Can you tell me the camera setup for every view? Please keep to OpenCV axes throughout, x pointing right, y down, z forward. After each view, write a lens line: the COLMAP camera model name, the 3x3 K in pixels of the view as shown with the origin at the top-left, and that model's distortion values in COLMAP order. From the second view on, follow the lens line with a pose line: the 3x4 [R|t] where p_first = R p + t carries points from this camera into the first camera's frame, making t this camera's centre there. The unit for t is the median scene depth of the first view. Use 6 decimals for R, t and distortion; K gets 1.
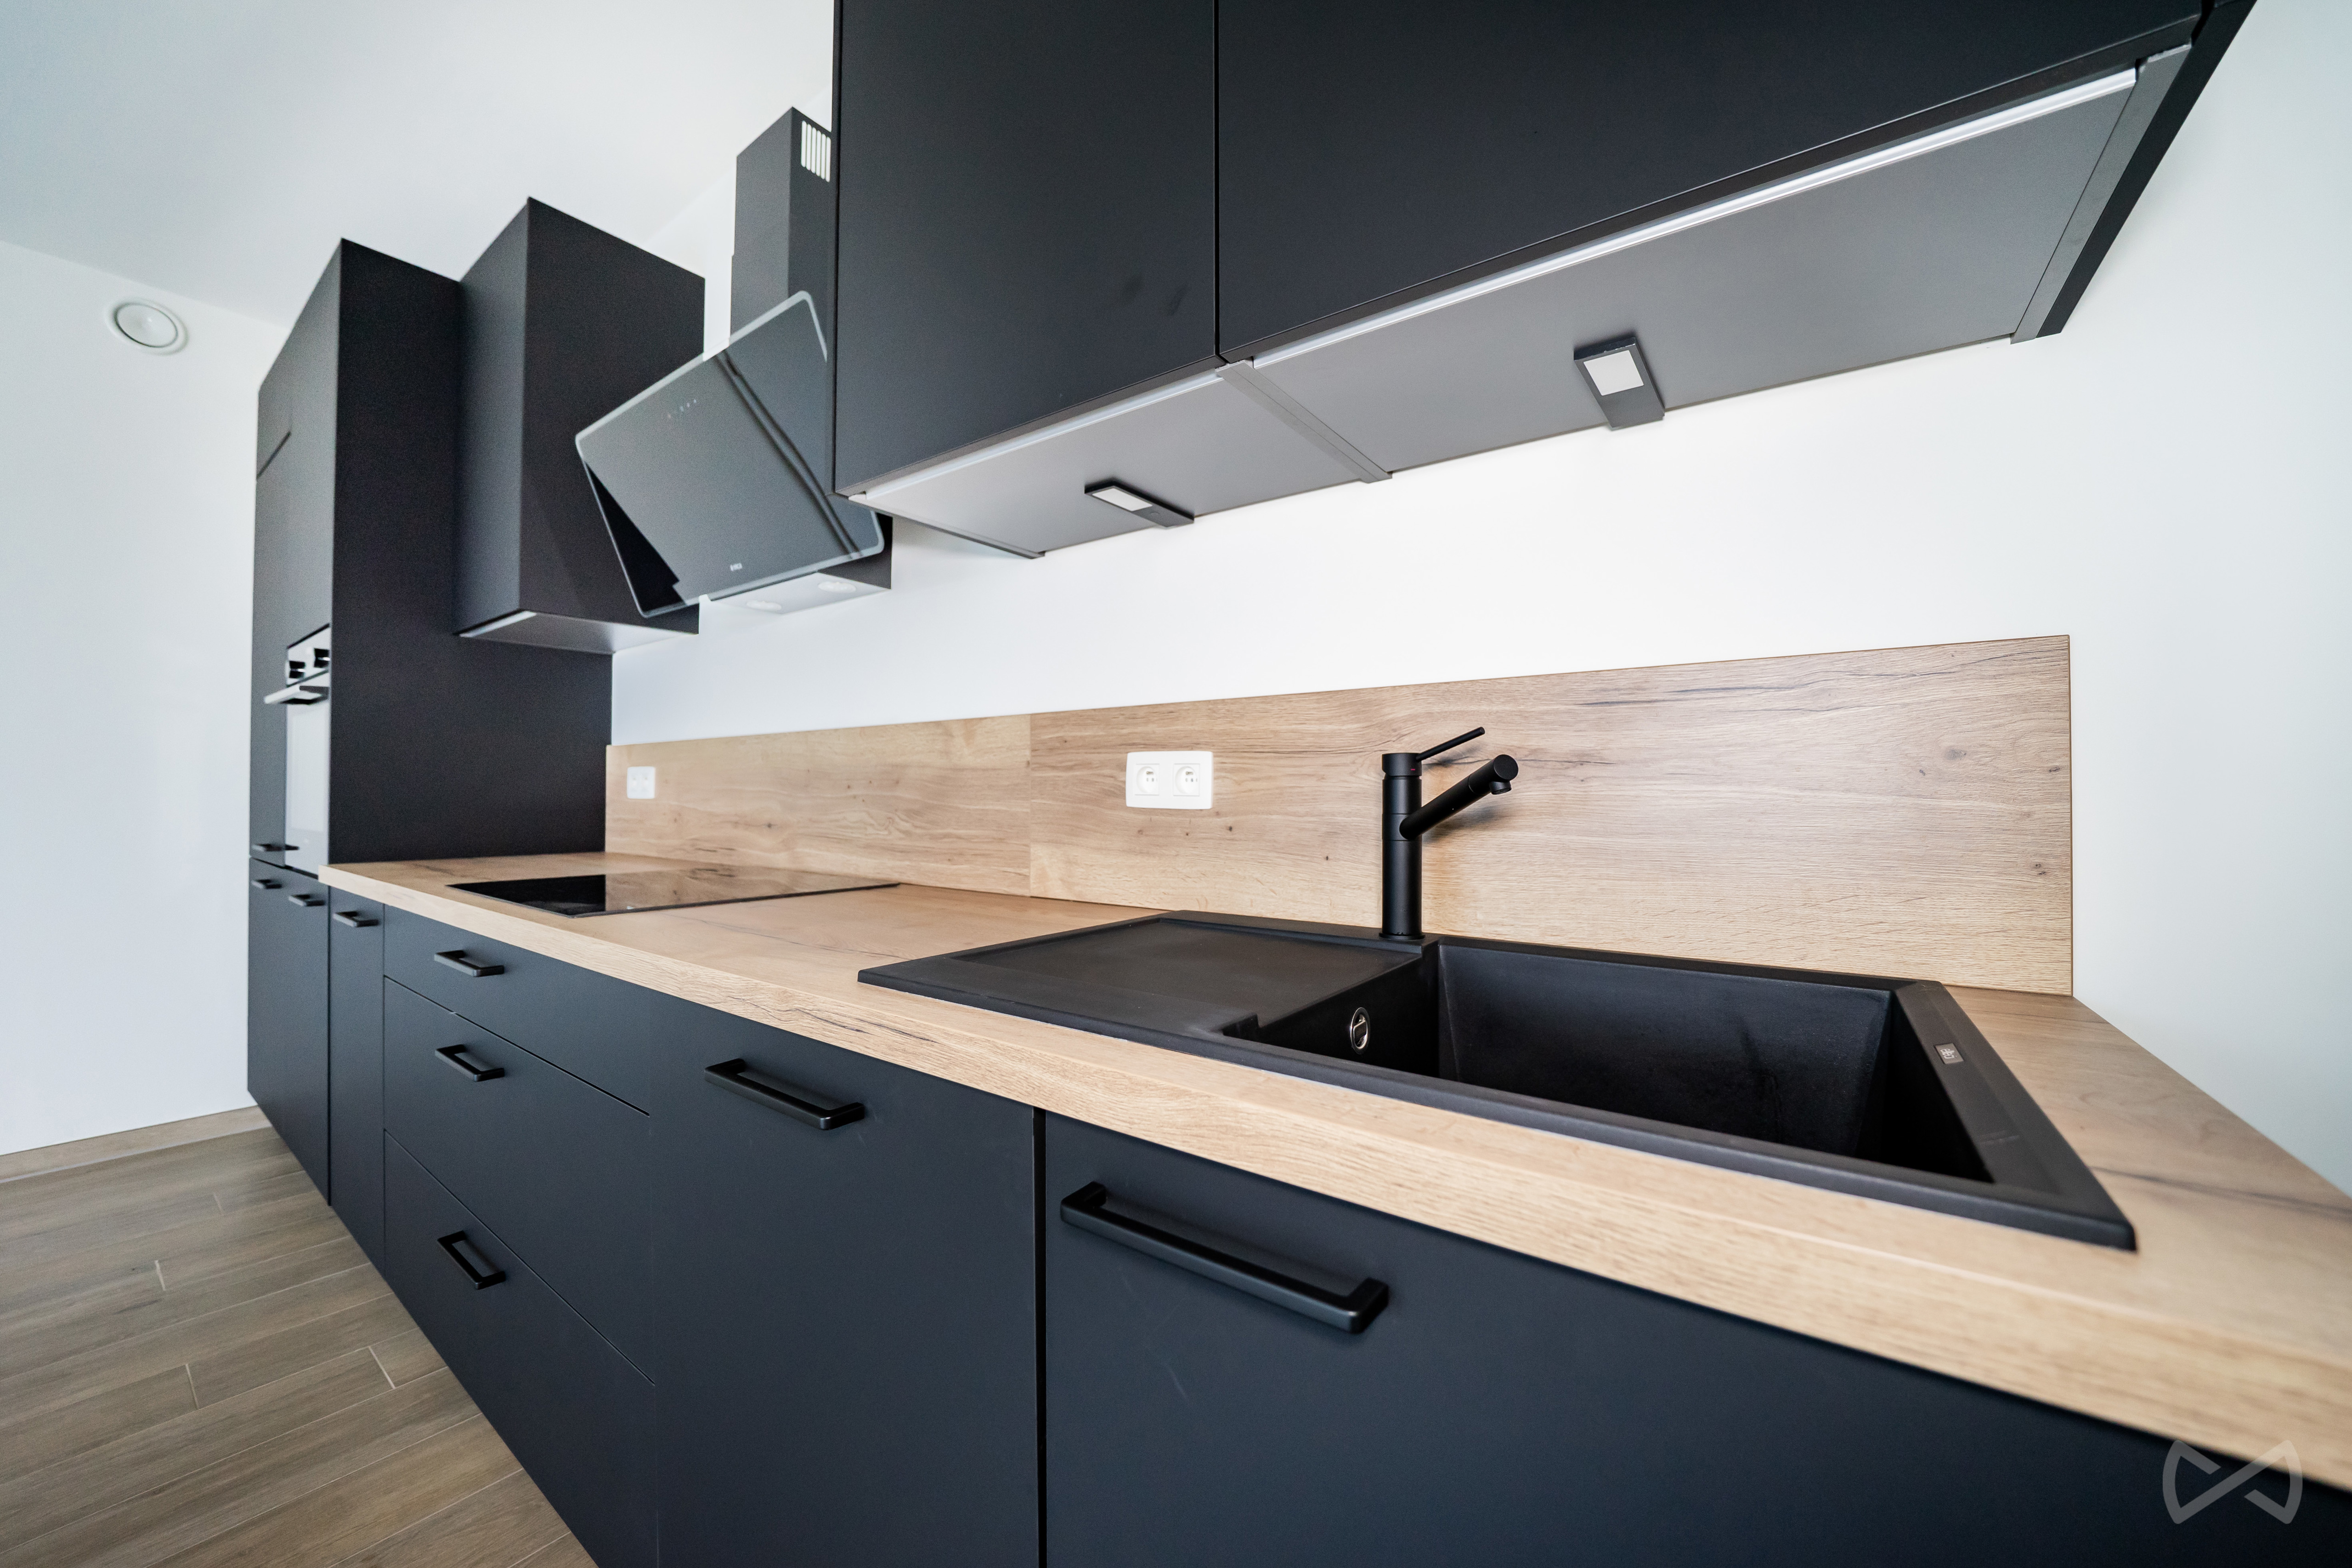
lens RADIAL K [[828.0, 0, 1174.9], [0, 828.0, 785.7], [0, 0, 1]] dist [-0.002926, -0.000003]
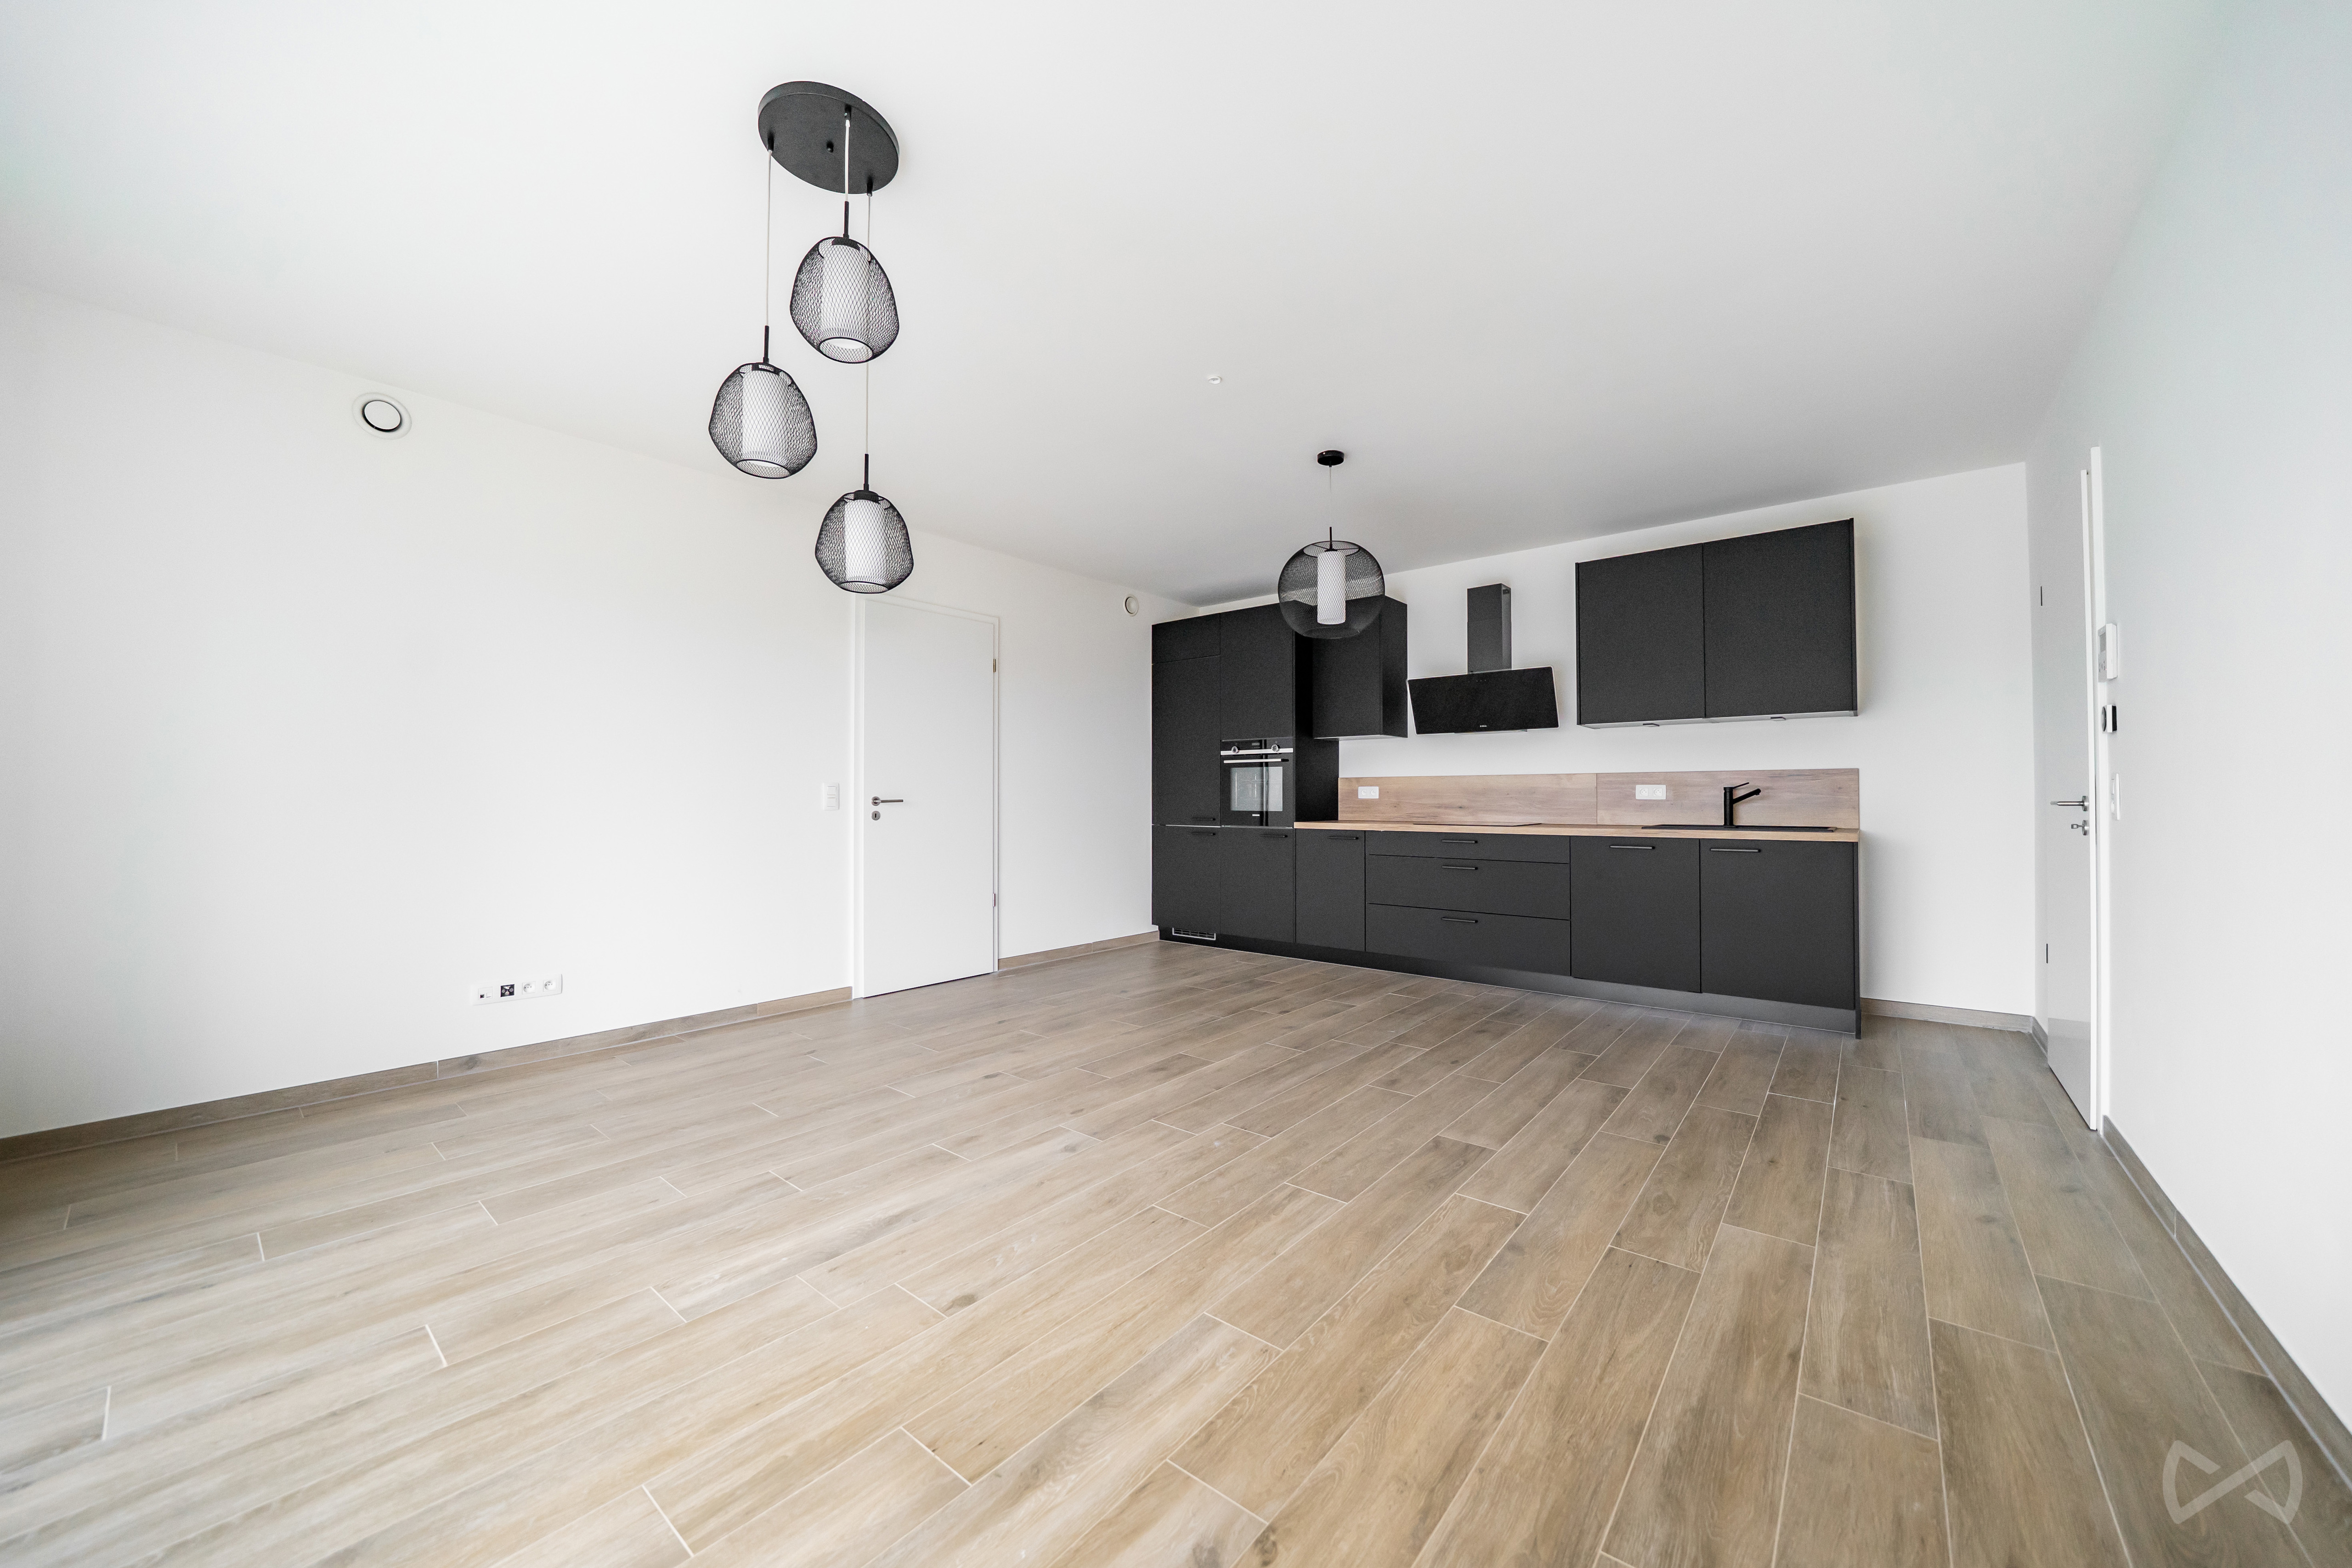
lens RADIAL K [[828.0, 0, 1182.5], [0, 828.0, 788.5], [0, 0, 1]] dist [-0.002926, -0.000003]
pose [[0.998460, -0.001413, -0.055451, -2.040571], [0.001125, 0.999986, -0.005212, -0.006599], [0.055458, 0.005141, 0.998448, -3.063710]]
